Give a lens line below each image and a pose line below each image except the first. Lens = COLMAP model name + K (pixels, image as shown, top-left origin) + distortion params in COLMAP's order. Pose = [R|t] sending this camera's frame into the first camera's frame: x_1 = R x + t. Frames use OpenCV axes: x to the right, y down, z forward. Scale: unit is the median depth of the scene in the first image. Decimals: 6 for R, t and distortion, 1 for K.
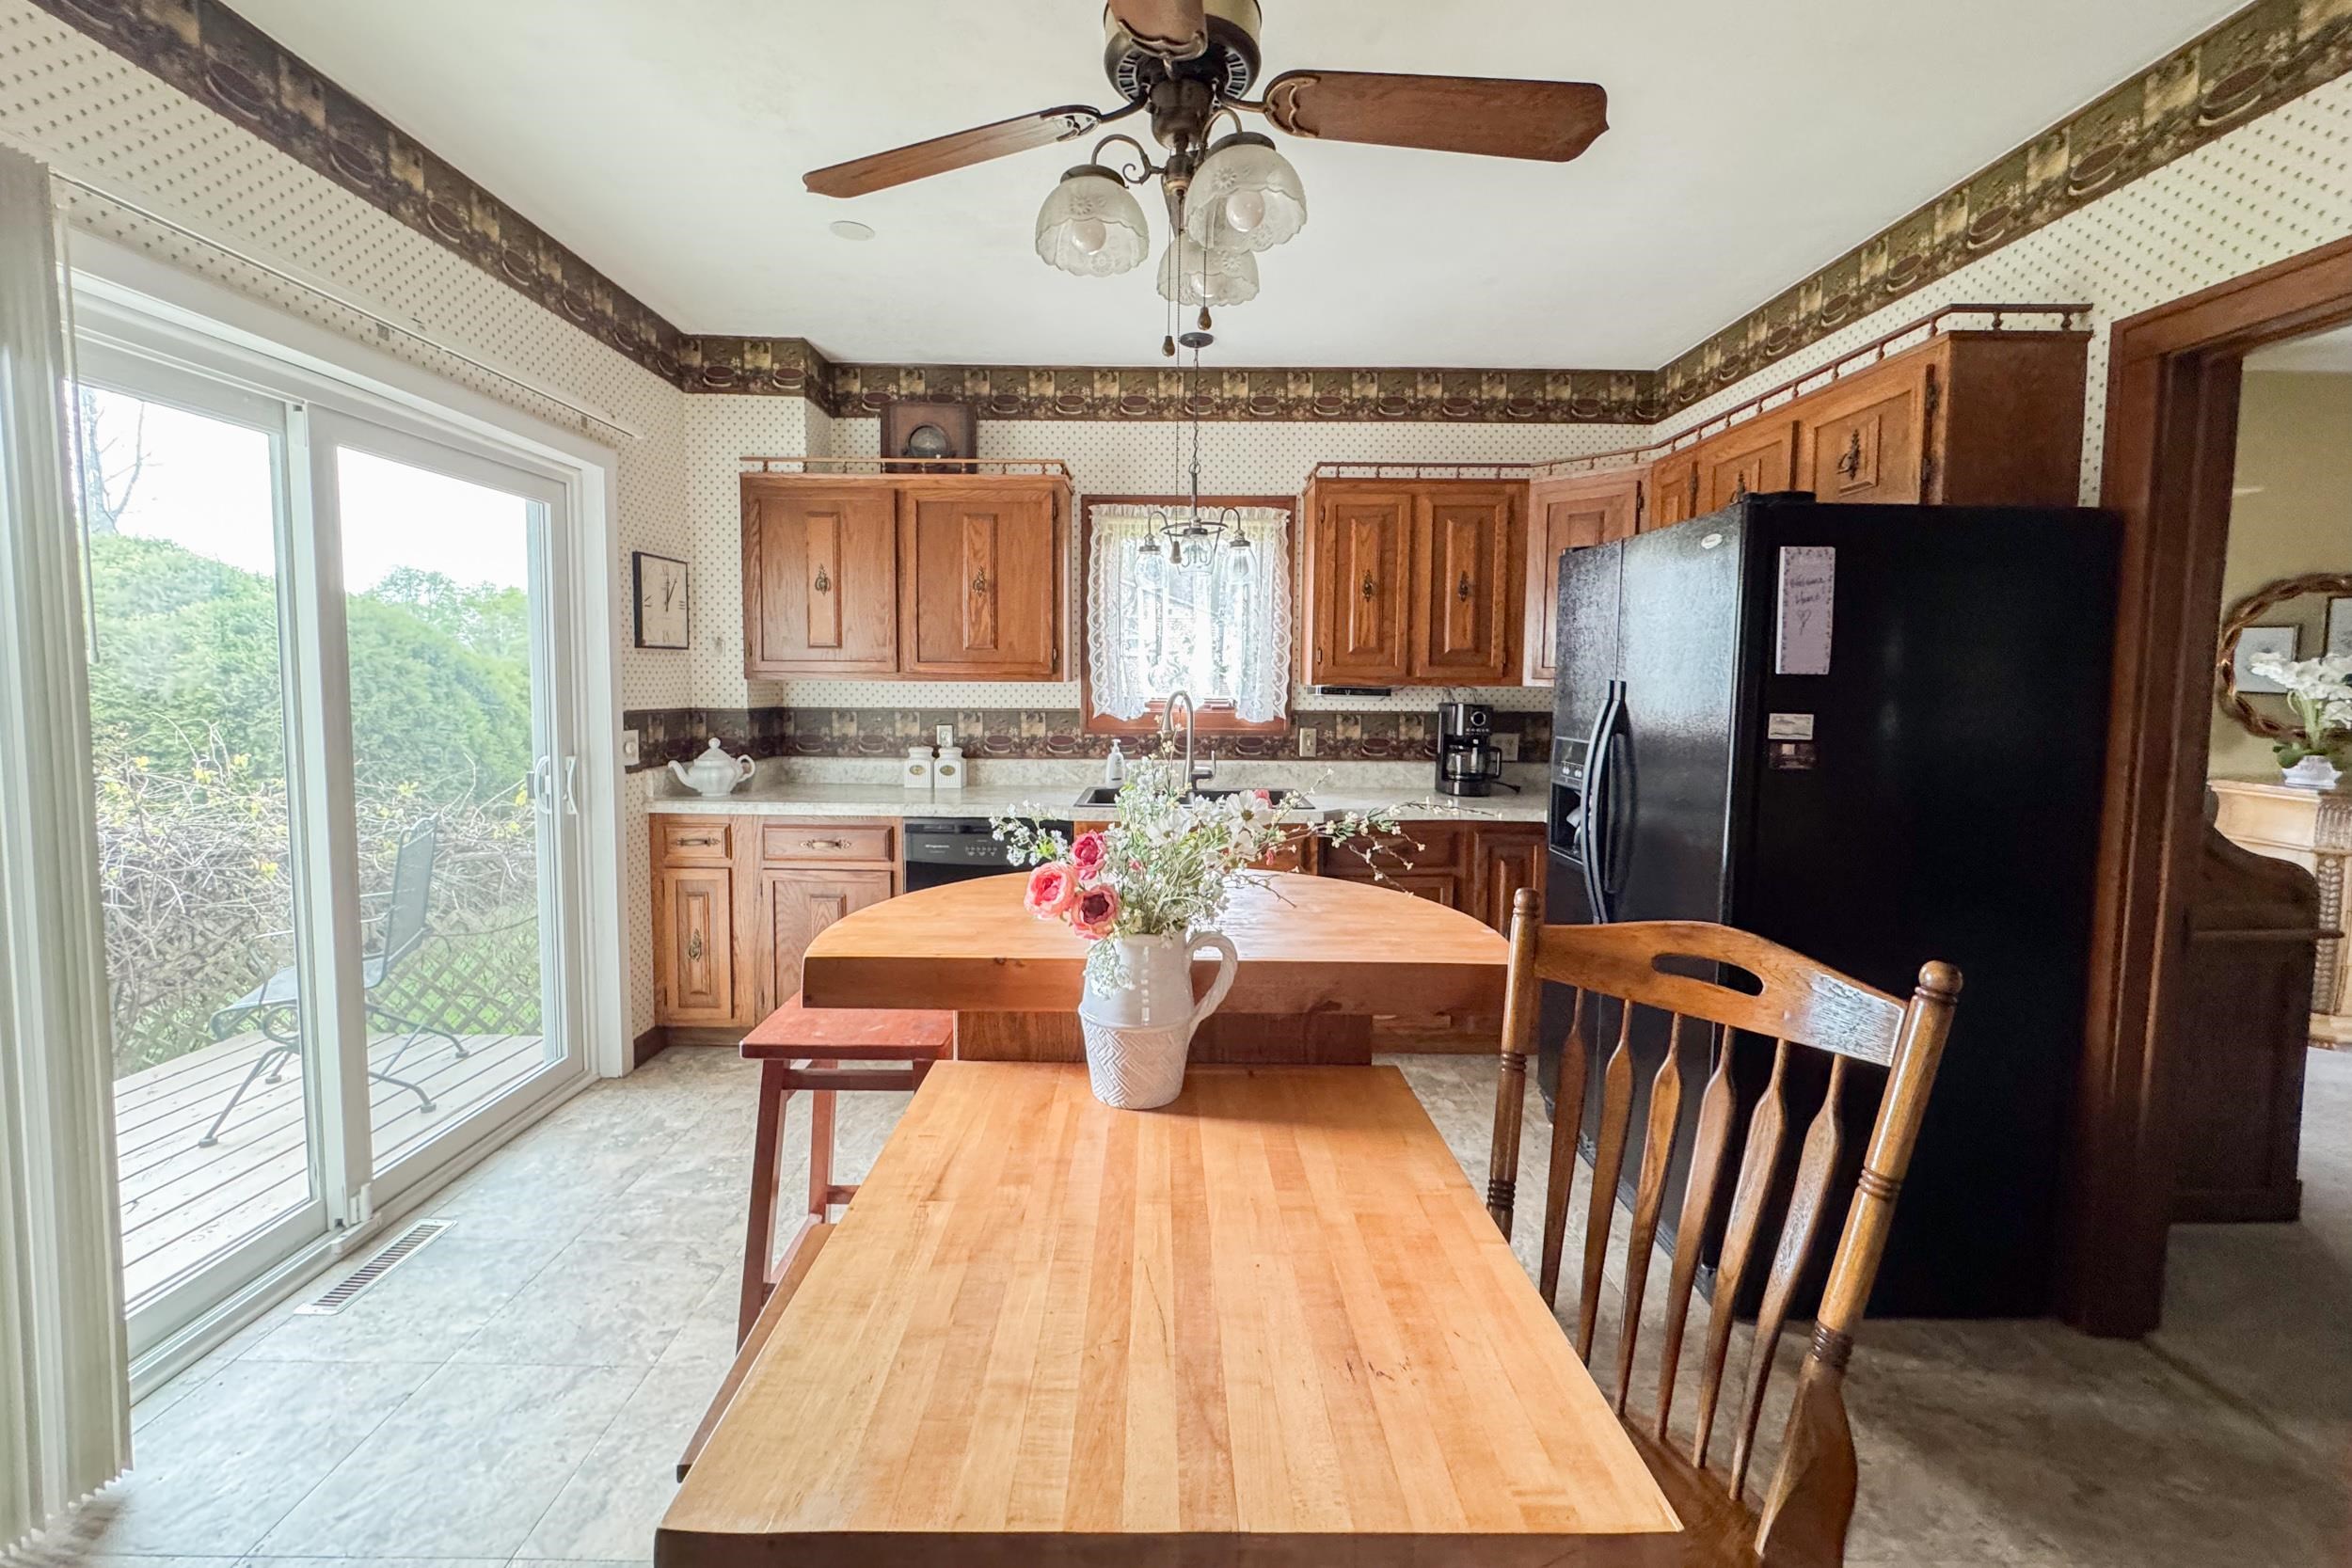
lens RADIAL K [[943.7, 0, 1170.2], [0, 943.7, 744.3], [0, 0, 1]] dist [0.001653, 0.000155]
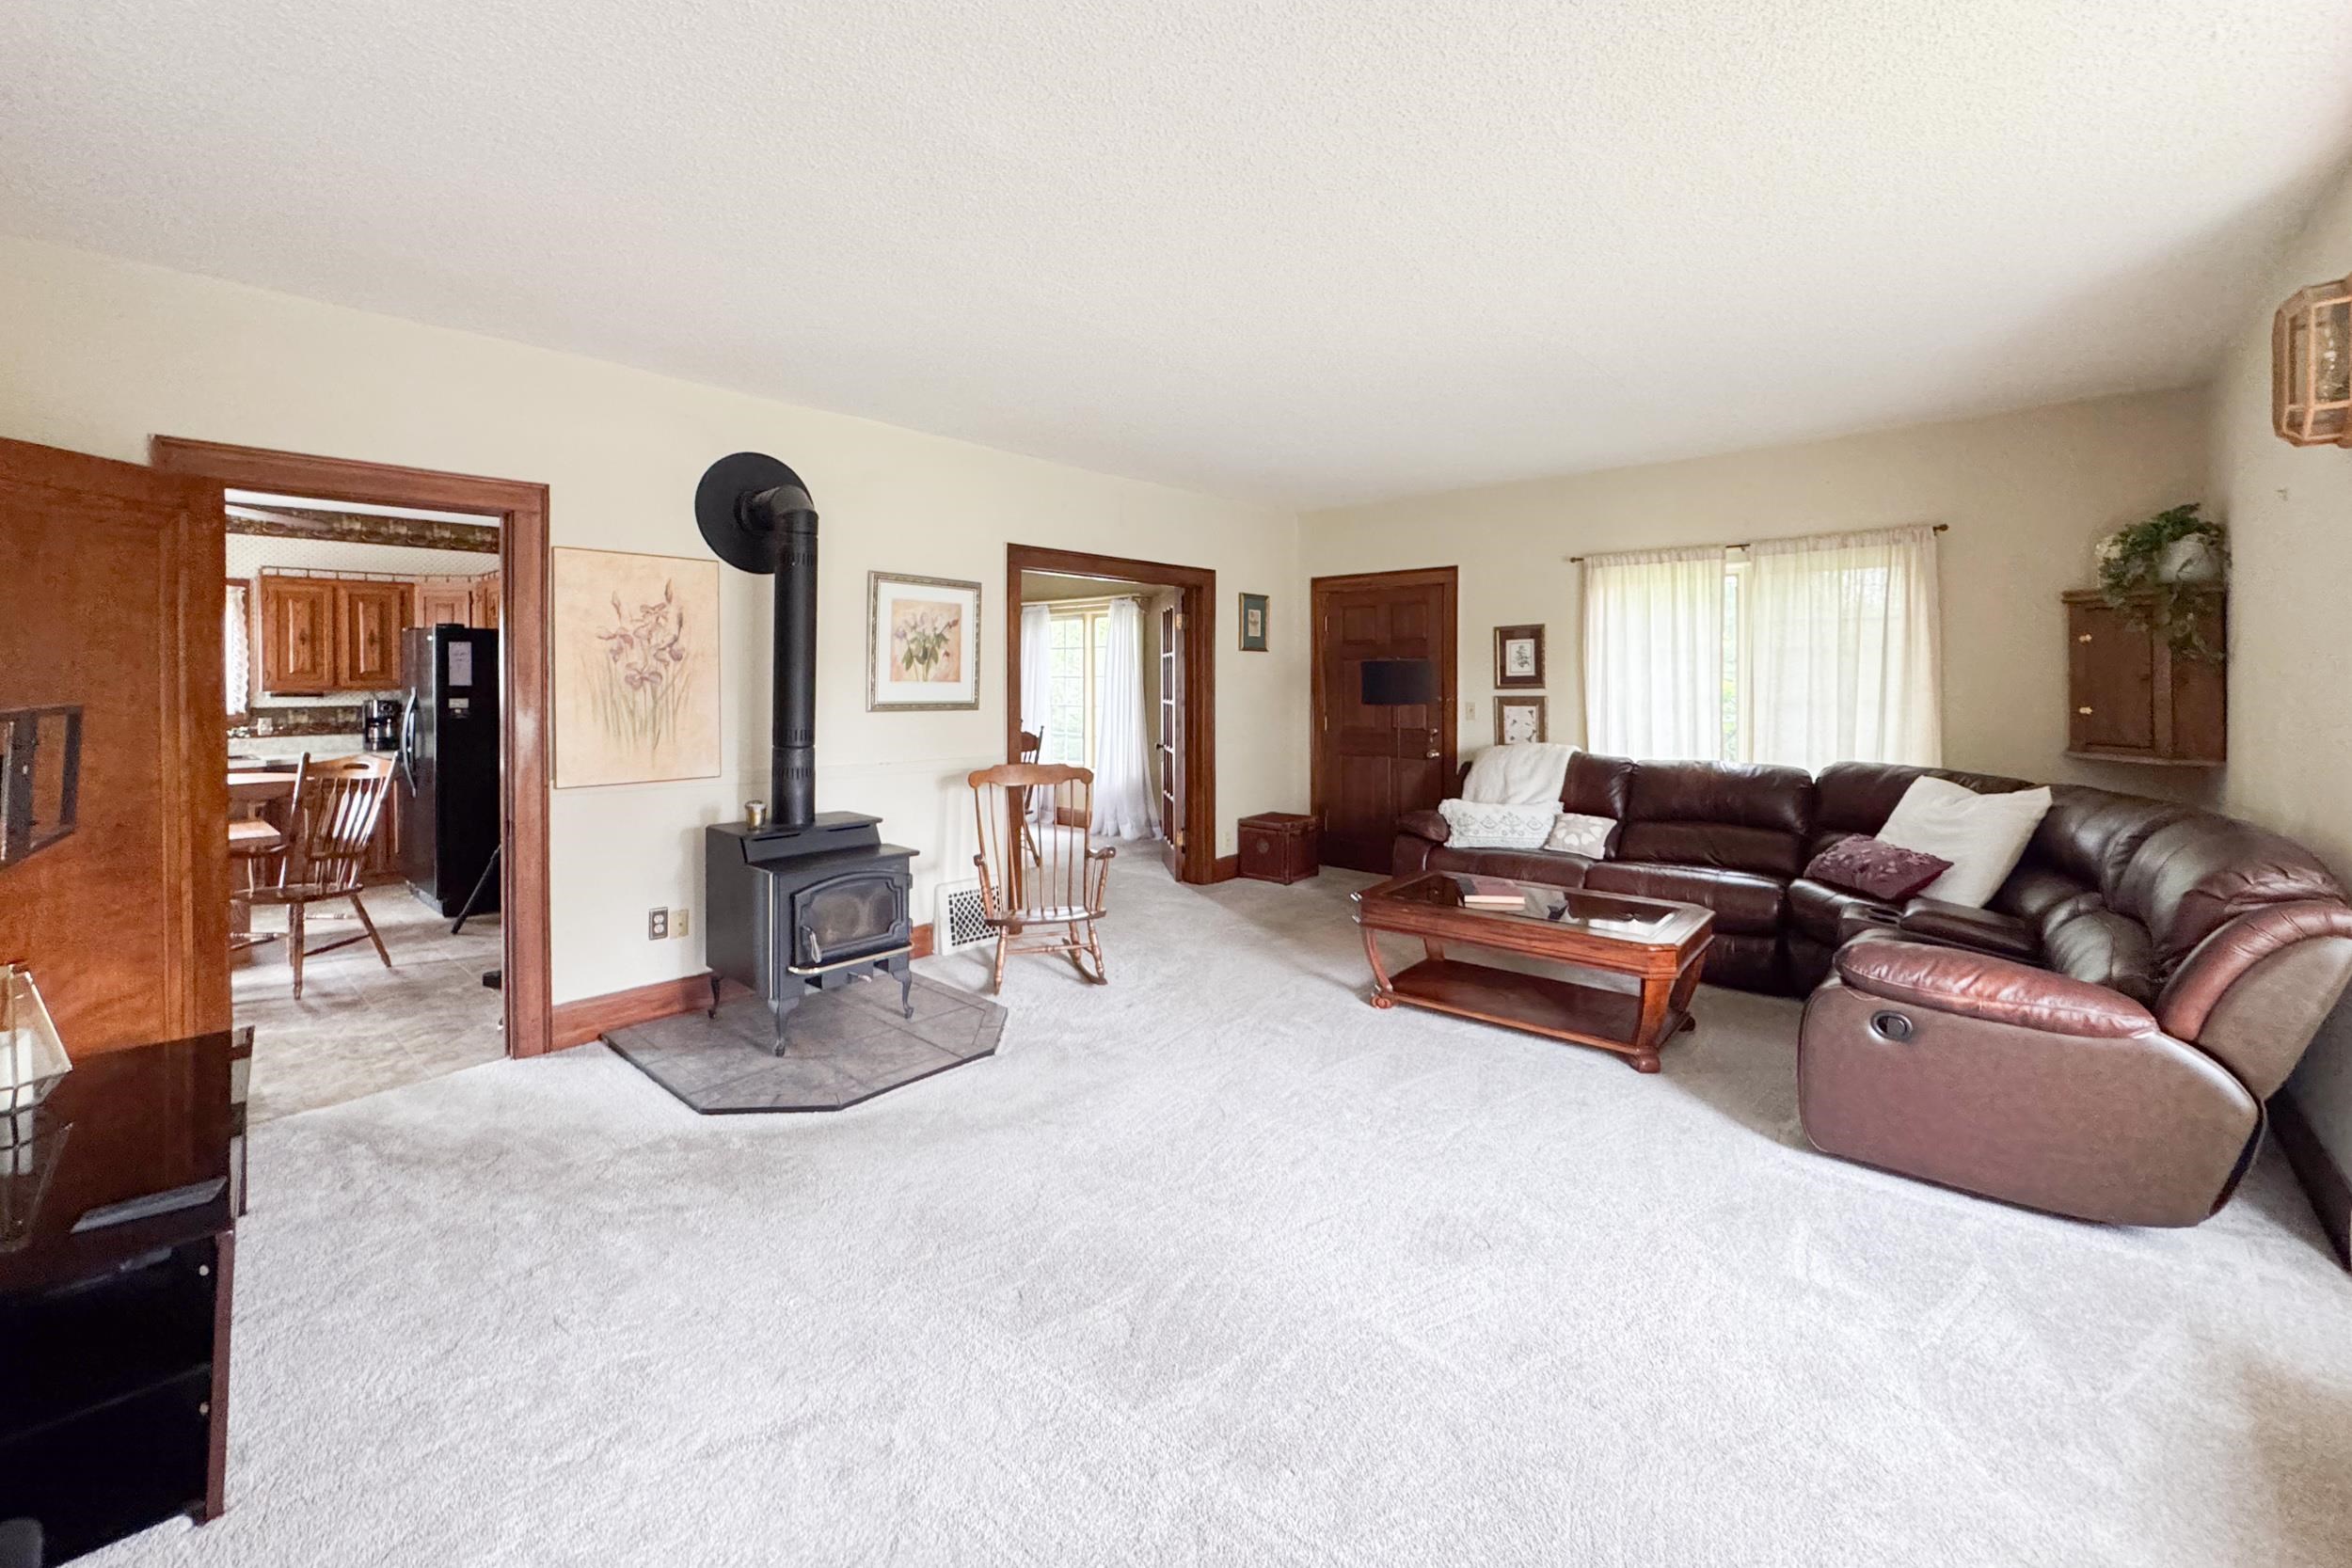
lens RADIAL K [[959.1, 0, 1177.5], [0, 959.1, 684.9], [0, 0, 1]] dist [0.000070, 0.000021]
pose [[0.675078, -0.015875, 0.737575, -0.015032], [0.061281, 0.997520, -0.034618, 0.090017], [-0.735197, 0.068569, 0.674377, -1.456114]]
